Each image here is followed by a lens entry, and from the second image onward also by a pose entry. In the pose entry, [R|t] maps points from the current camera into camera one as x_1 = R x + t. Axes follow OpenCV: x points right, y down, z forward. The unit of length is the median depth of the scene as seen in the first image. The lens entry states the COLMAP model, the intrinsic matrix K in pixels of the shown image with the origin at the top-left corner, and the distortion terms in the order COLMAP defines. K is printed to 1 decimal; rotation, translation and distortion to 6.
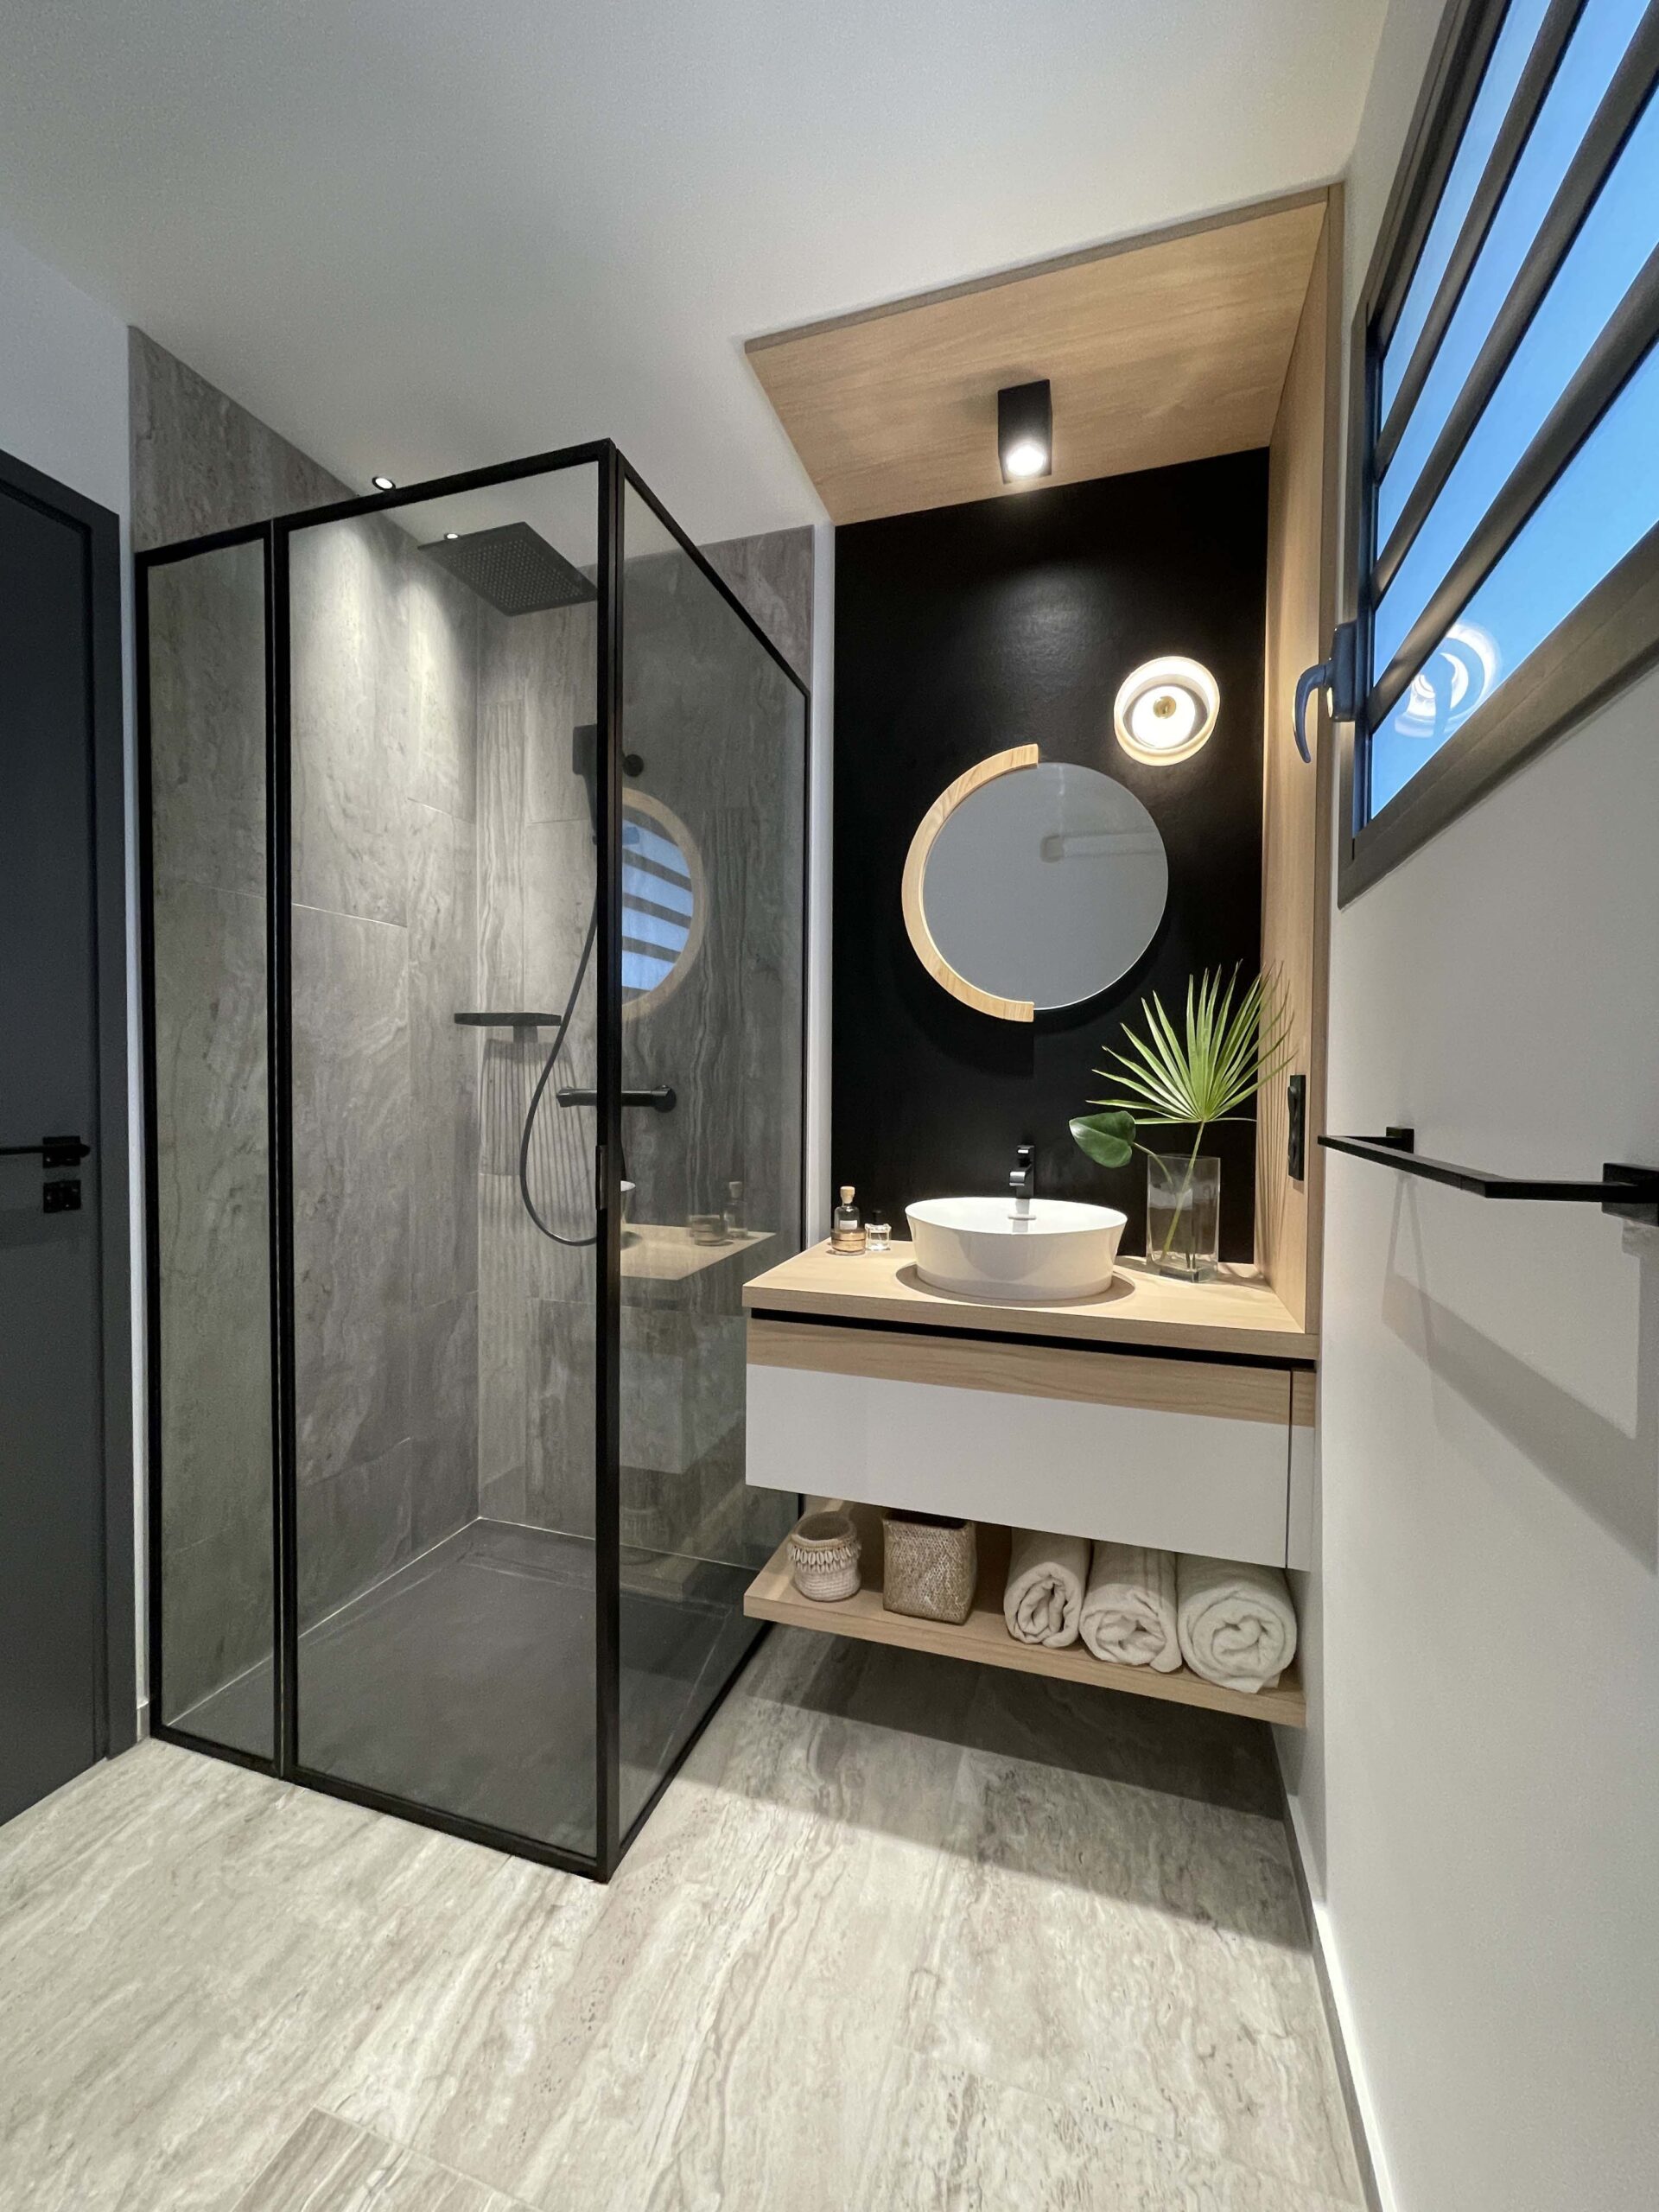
lens RADIAL K [[900.3, 0, 830.2], [0, 900.3, 1102.3], [0, 0, 1]] dist [-0.000730, -0.002666]
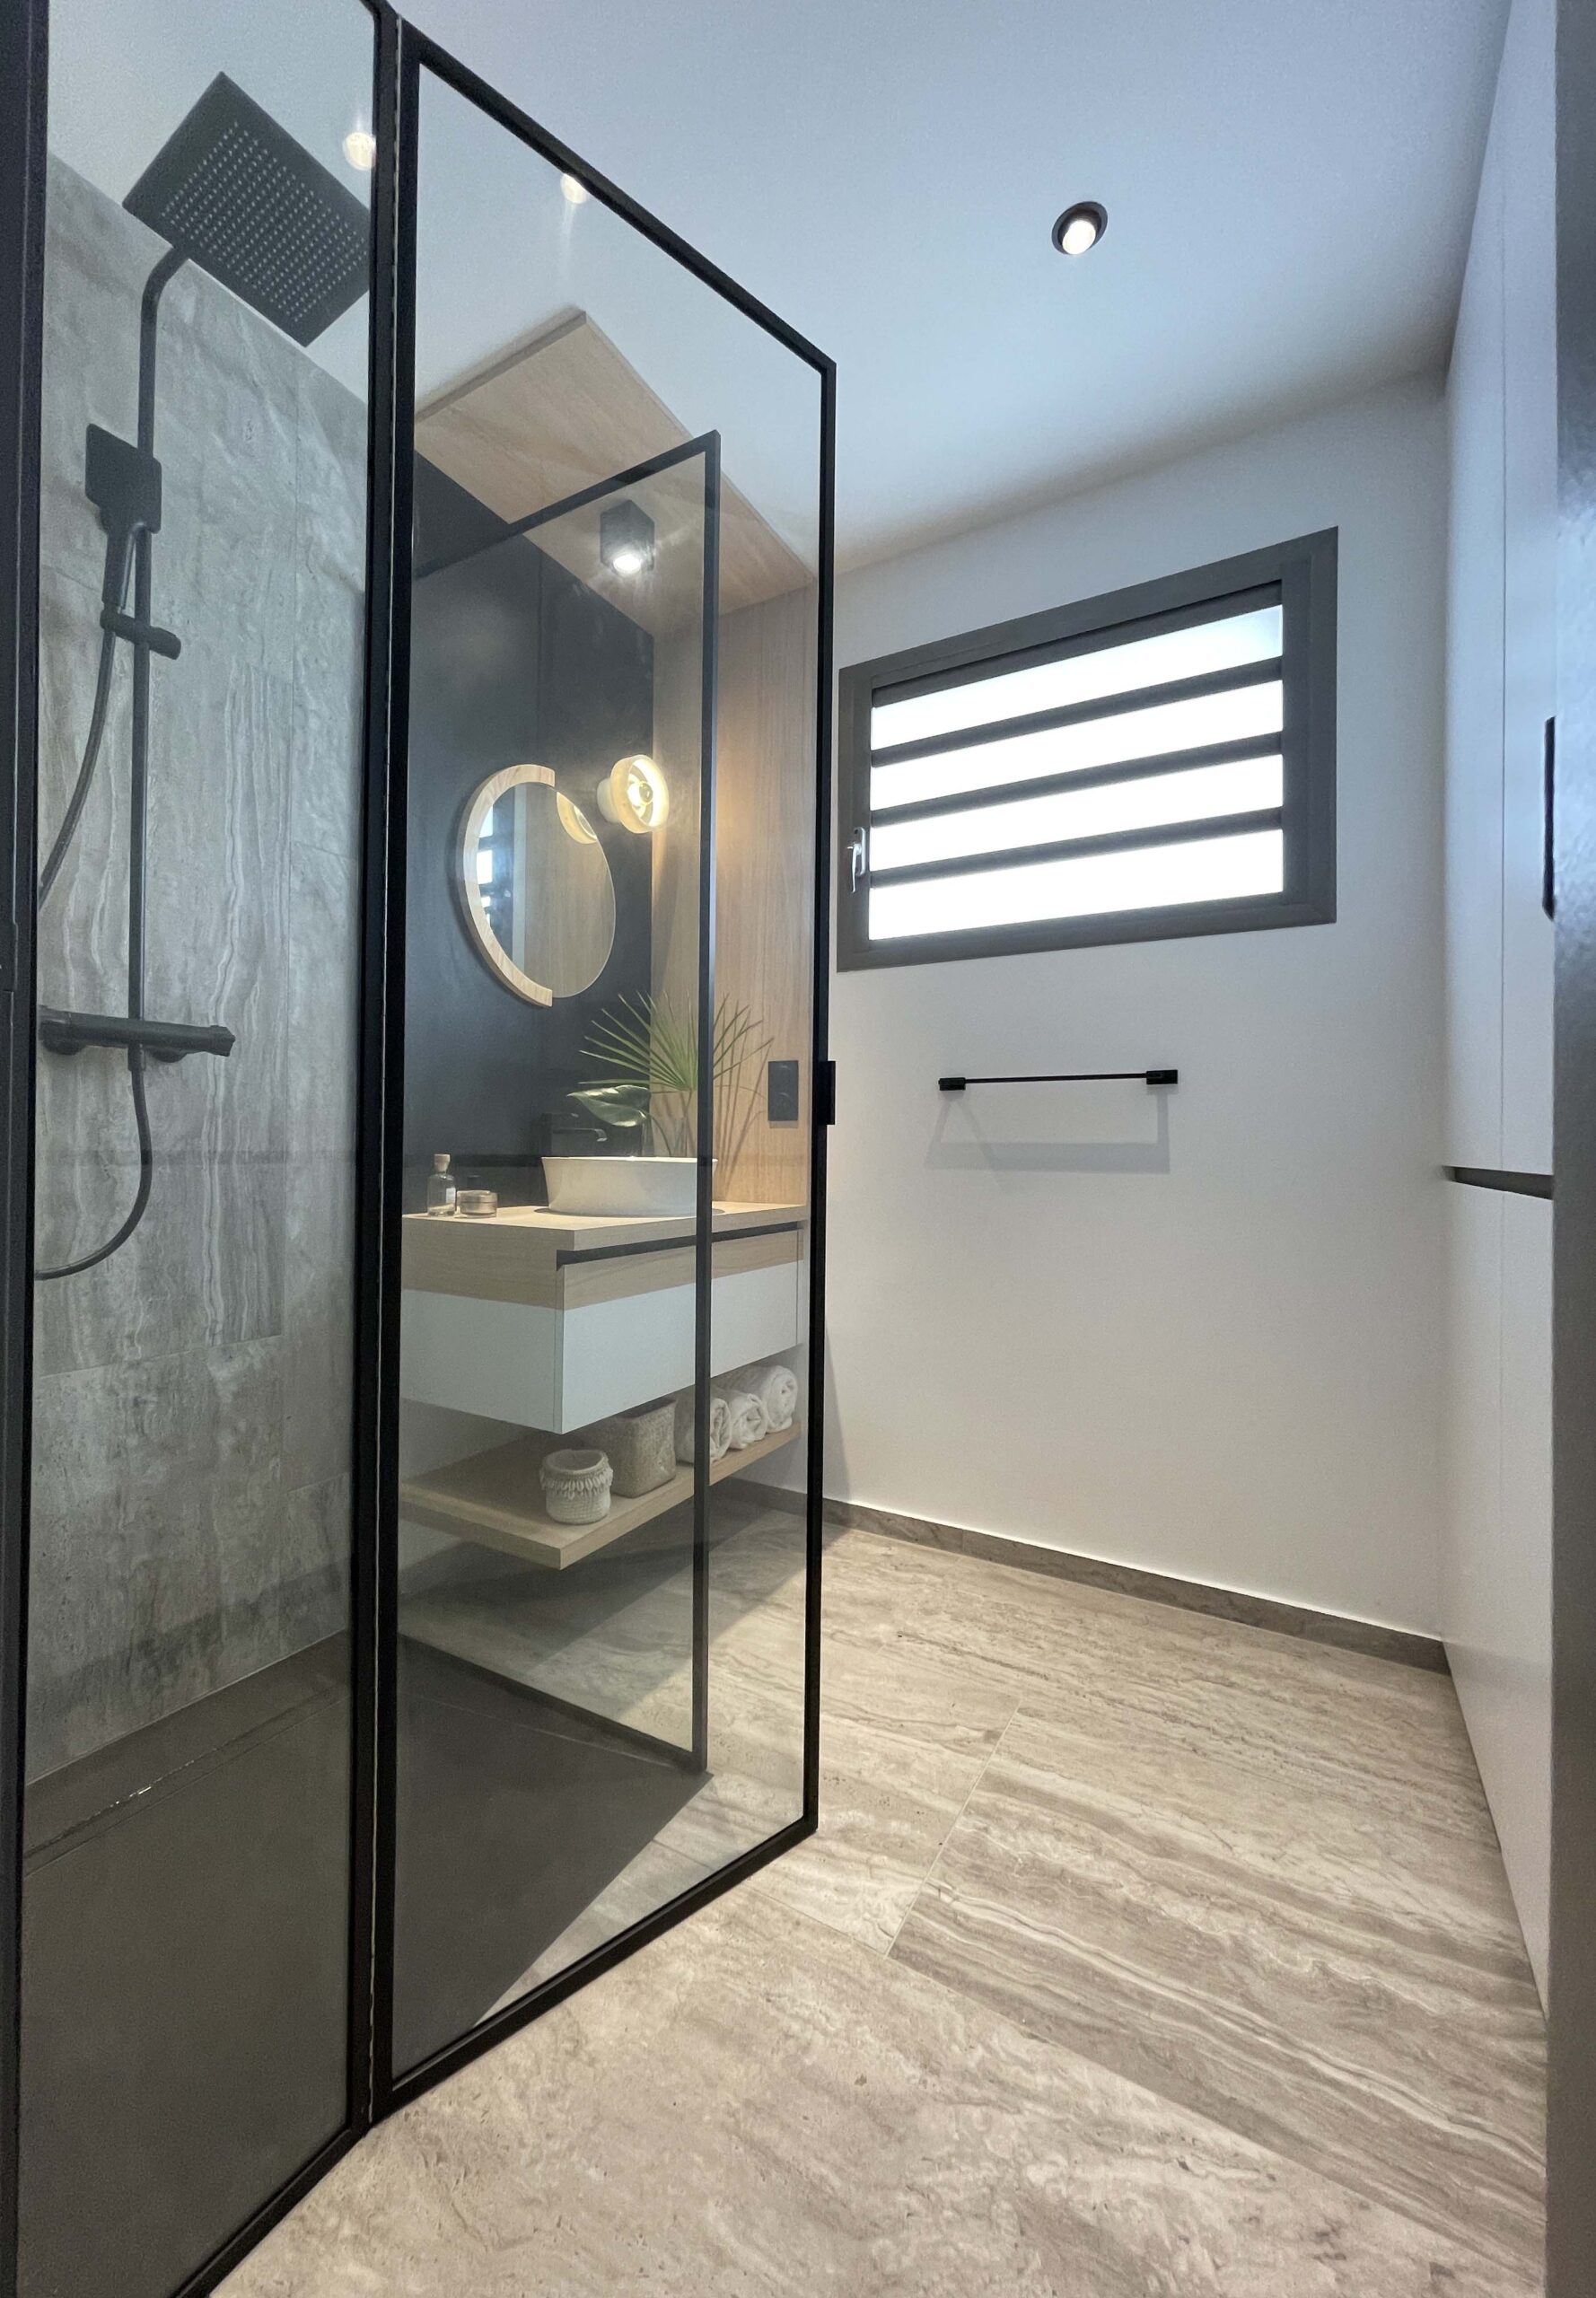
lens RADIAL K [[947.2, 0, 744.8], [0, 947.2, 1144.1], [0, 0, 1]] dist [-0.007378, 0.000500]
pose [[0.218942, -0.000681, 0.975738, -1.016047], [0.017190, 0.999847, -0.003160, 0.106640], [-0.975586, 0.017465, 0.218921, 0.544726]]
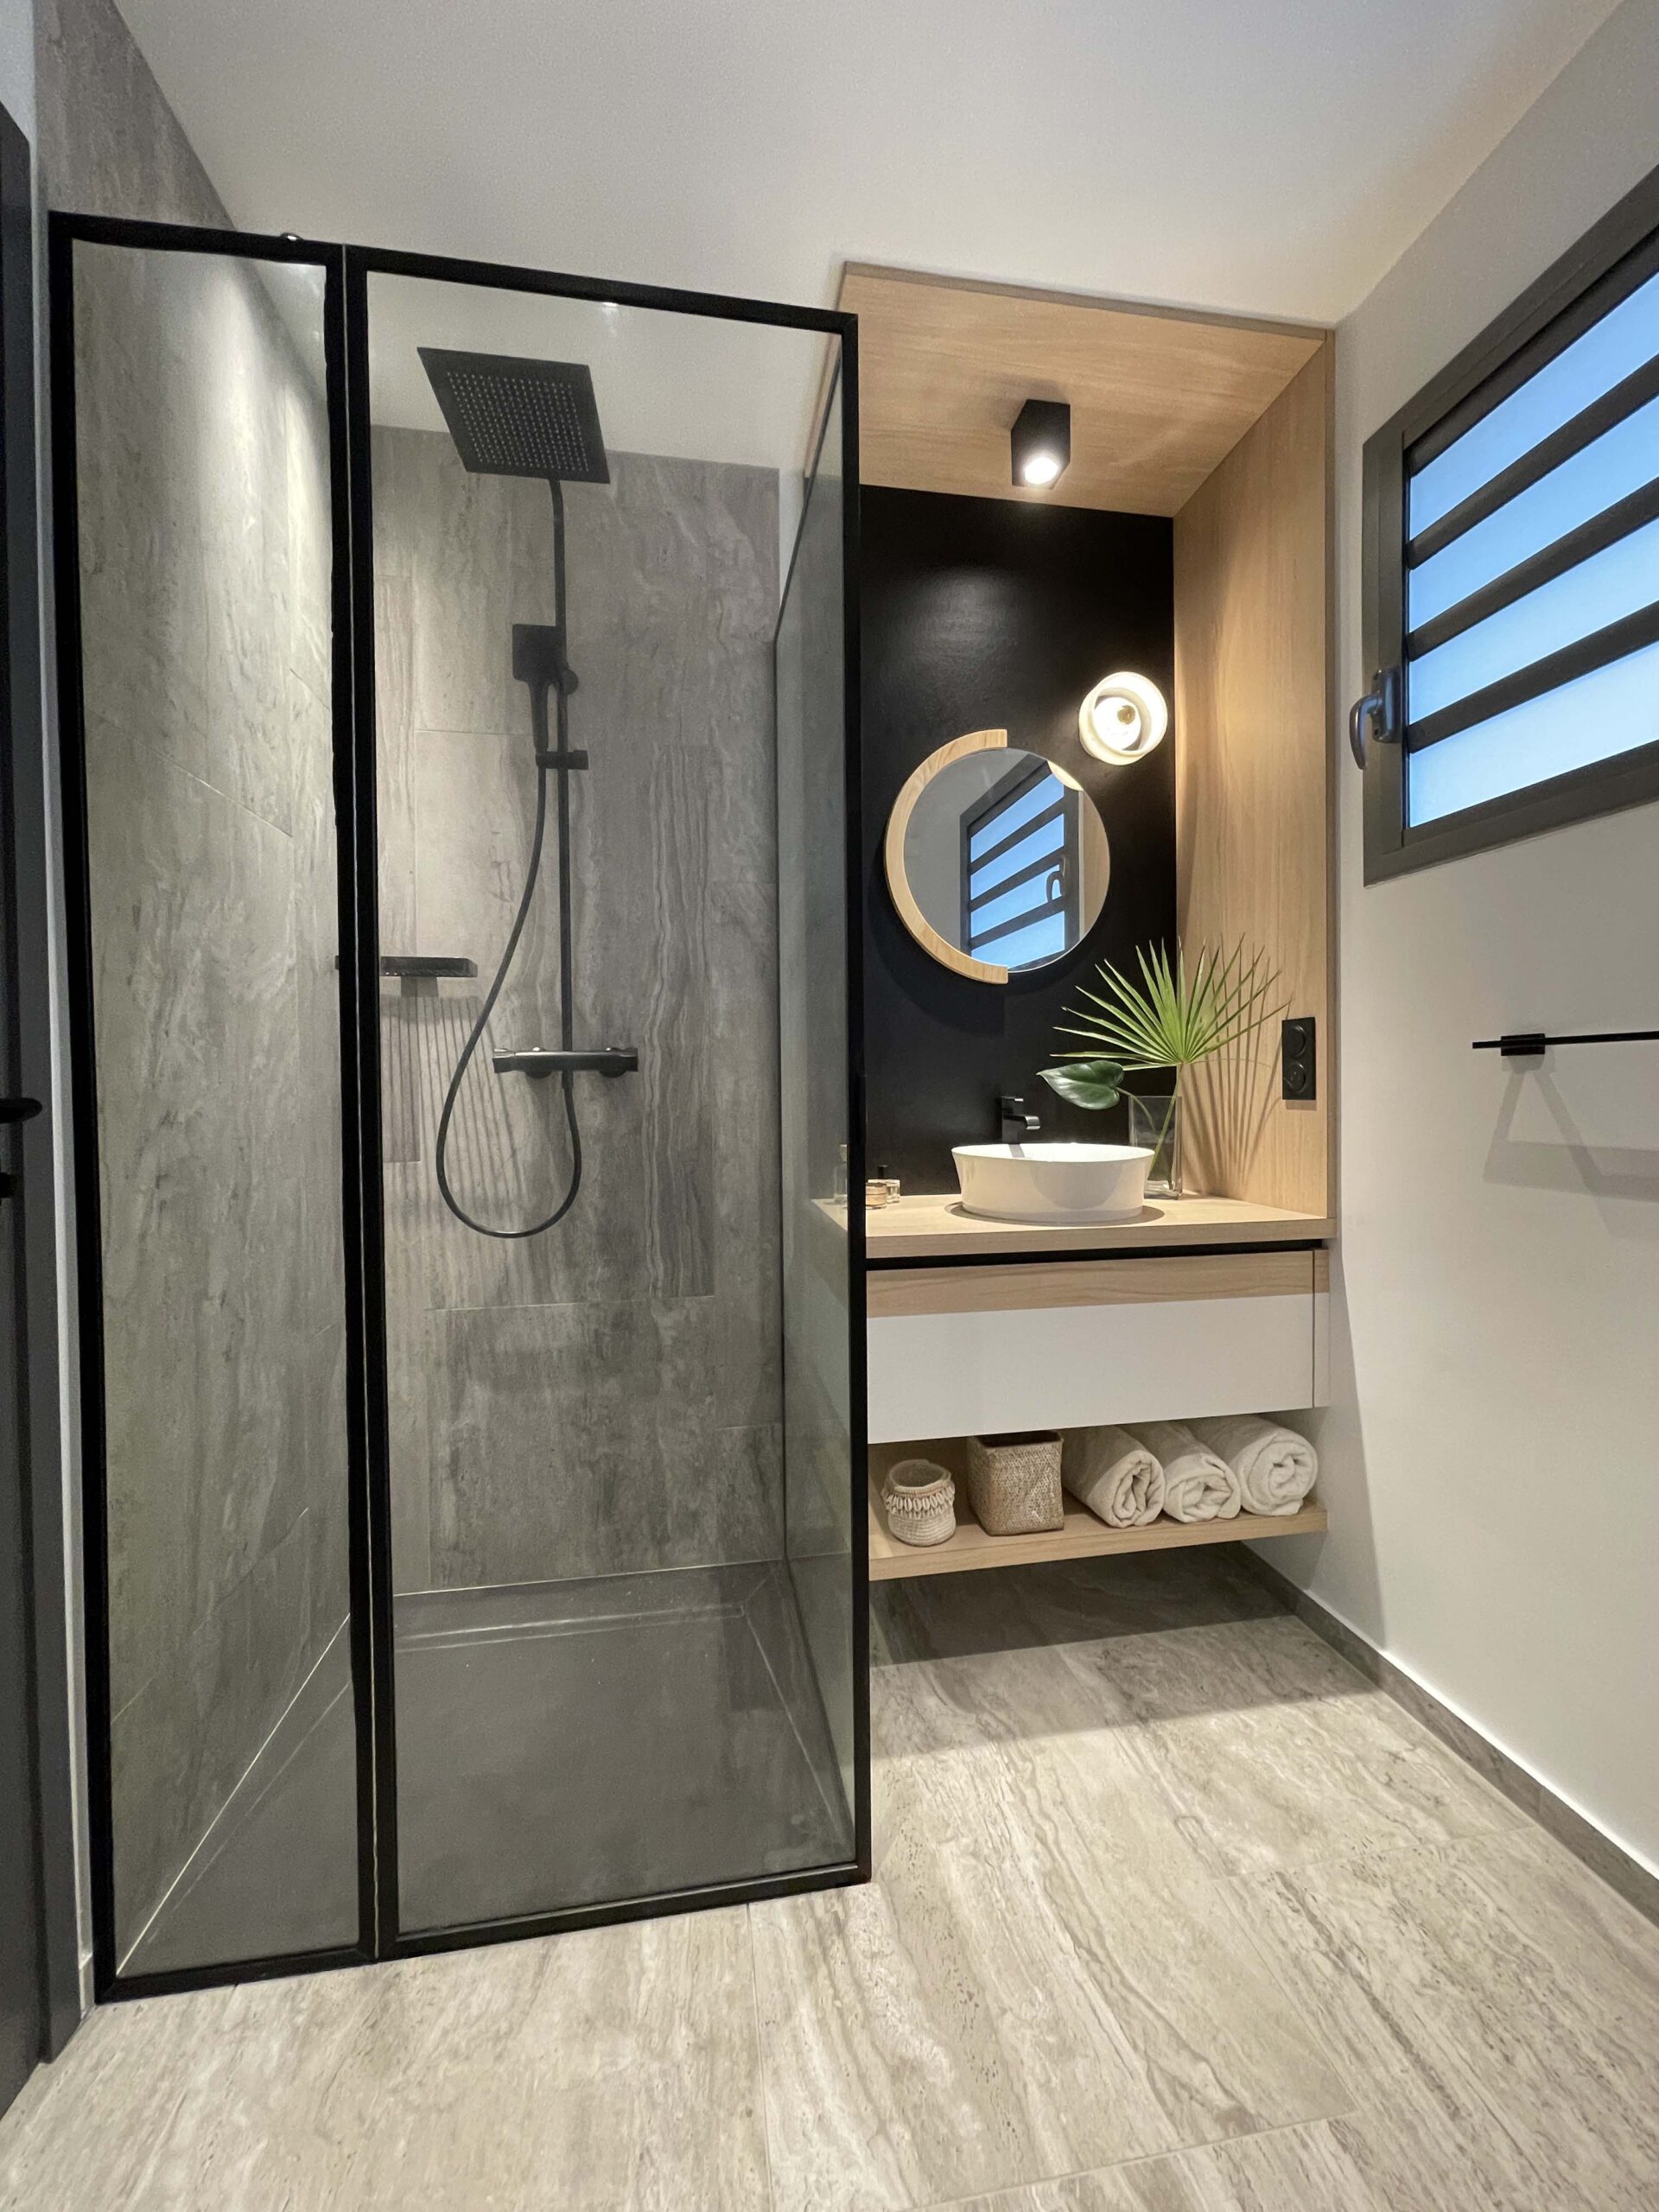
lens RADIAL K [[903.4, 0, 826.2], [0, 903.4, 1104.0], [0, 0, 1]] dist [-0.006129, 0.000511]
pose [[0.886069, -0.025999, 0.462823, -0.532532], [0.029844, 0.999554, -0.000987, 0.056791], [-0.462591, 0.014687, 0.886450, 0.147468]]
